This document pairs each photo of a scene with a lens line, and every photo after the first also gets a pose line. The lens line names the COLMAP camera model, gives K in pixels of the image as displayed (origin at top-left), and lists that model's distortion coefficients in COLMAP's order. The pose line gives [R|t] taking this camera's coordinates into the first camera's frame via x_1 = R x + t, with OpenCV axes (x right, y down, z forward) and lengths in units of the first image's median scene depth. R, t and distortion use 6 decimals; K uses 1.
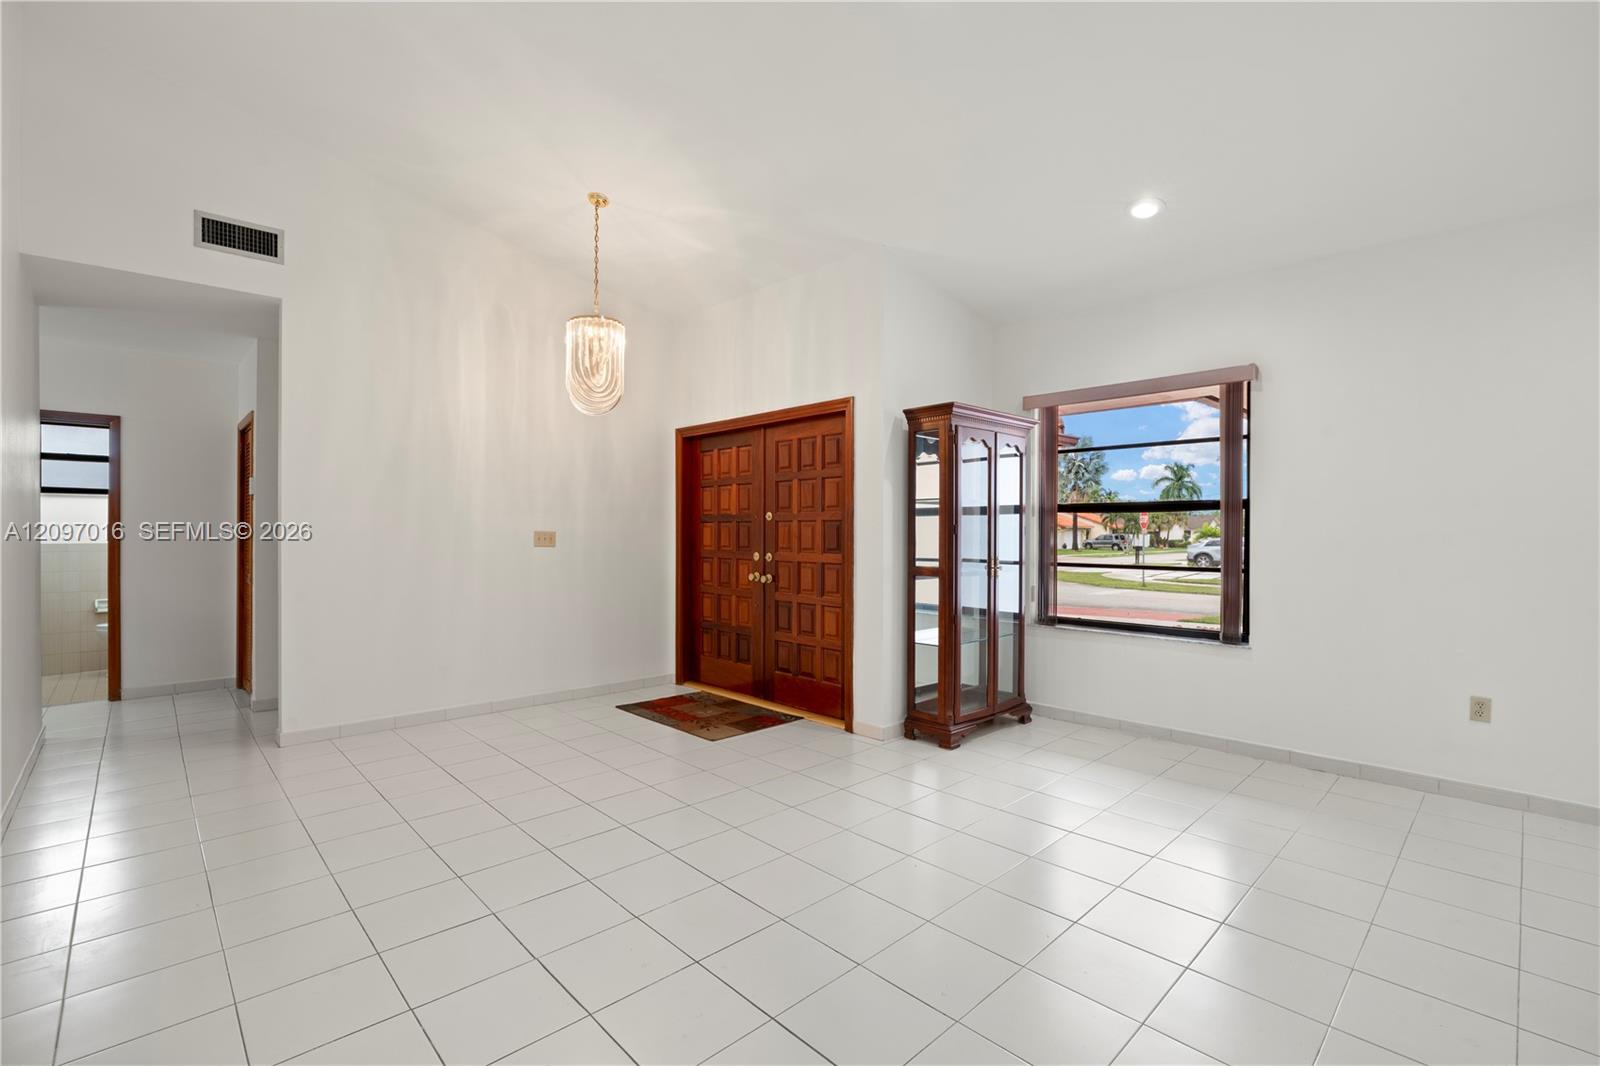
lens RADIAL K [[705.1, 0, 799.9], [0, 705.1, 533.6], [0, 0, 1]] dist [-0.018415, -0.000467]
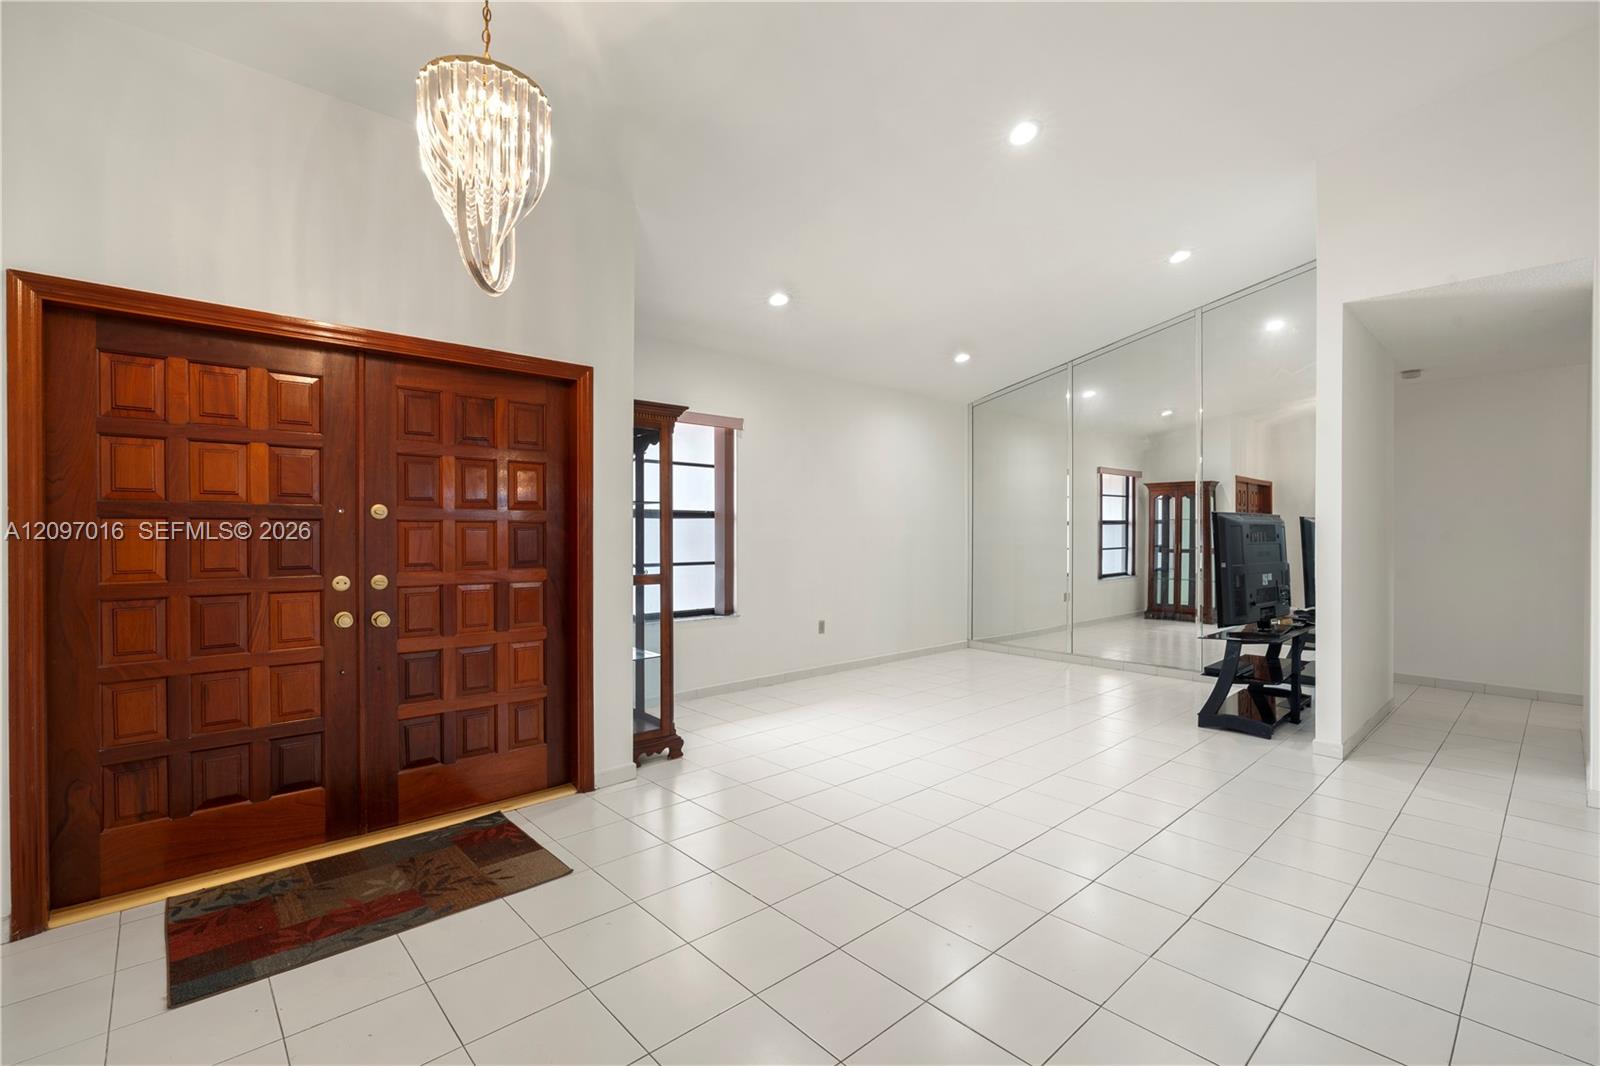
lens RADIAL K [[705.1, 0, 804.6], [0, 705.1, 531.9], [0, 0, 1]] dist [-0.018415, -0.000467]
pose [[0.018961, 0.000078, 0.999820, -0.659071], [0.007764, 0.999970, -0.000225, -0.004977], [-0.999790, 0.007767, 0.018960, 0.692032]]
